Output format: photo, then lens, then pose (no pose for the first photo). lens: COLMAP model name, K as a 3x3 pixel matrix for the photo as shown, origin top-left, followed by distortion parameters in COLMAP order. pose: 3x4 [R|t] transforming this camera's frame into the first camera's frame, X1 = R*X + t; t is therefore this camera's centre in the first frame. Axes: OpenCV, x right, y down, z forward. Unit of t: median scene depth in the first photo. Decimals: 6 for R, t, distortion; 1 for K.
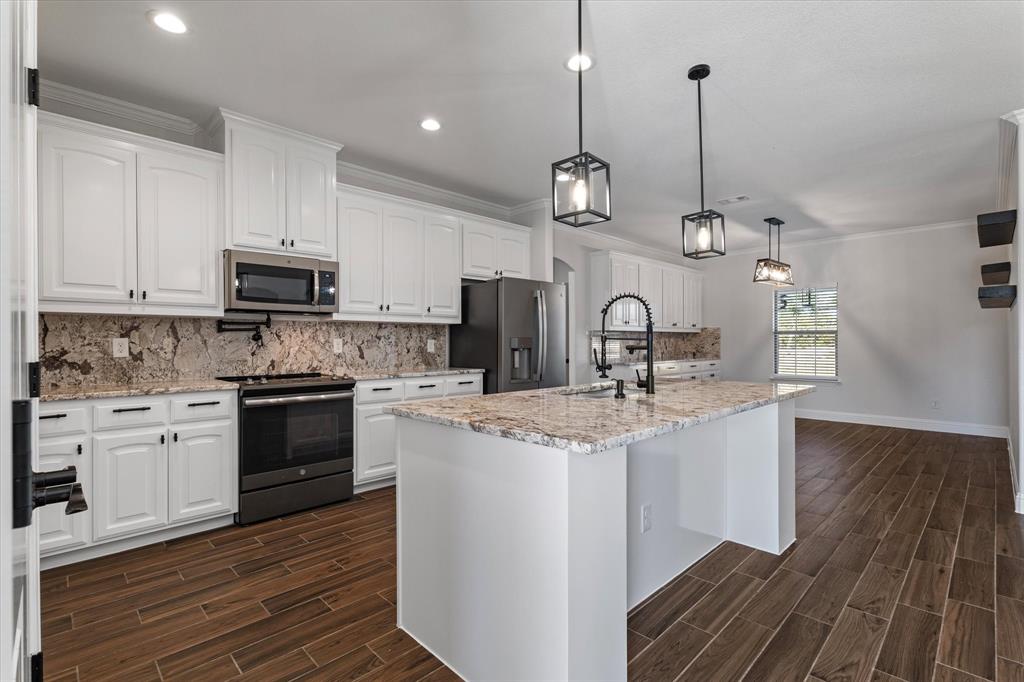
lens RADIAL K [[472.8, 0, 513.3], [0, 472.8, 342.3], [0, 0, 1]] dist [0.002521, 0.001103]
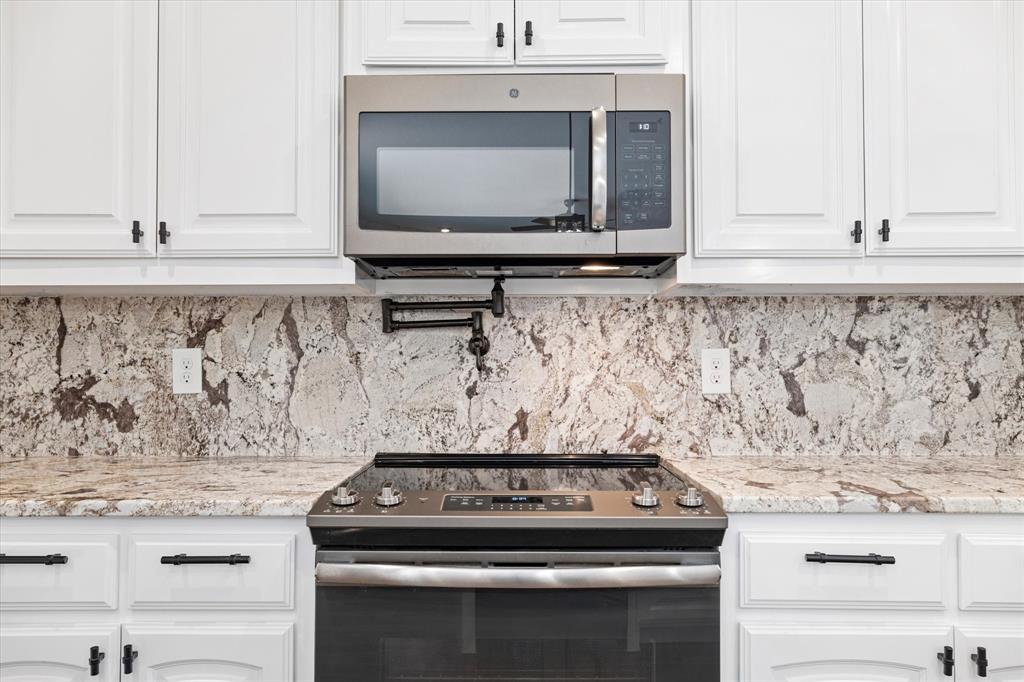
lens RADIAL K [[723.2, 0, 511.6], [0, 723.2, 343.9], [0, 0, 1]] dist [0.000921, 0.002619]
pose [[0.707352, -0.014180, -0.706719, -0.145167], [-0.002789, 0.999735, -0.022851, 0.000904], [0.706856, 0.018135, 0.707125, 0.648022]]
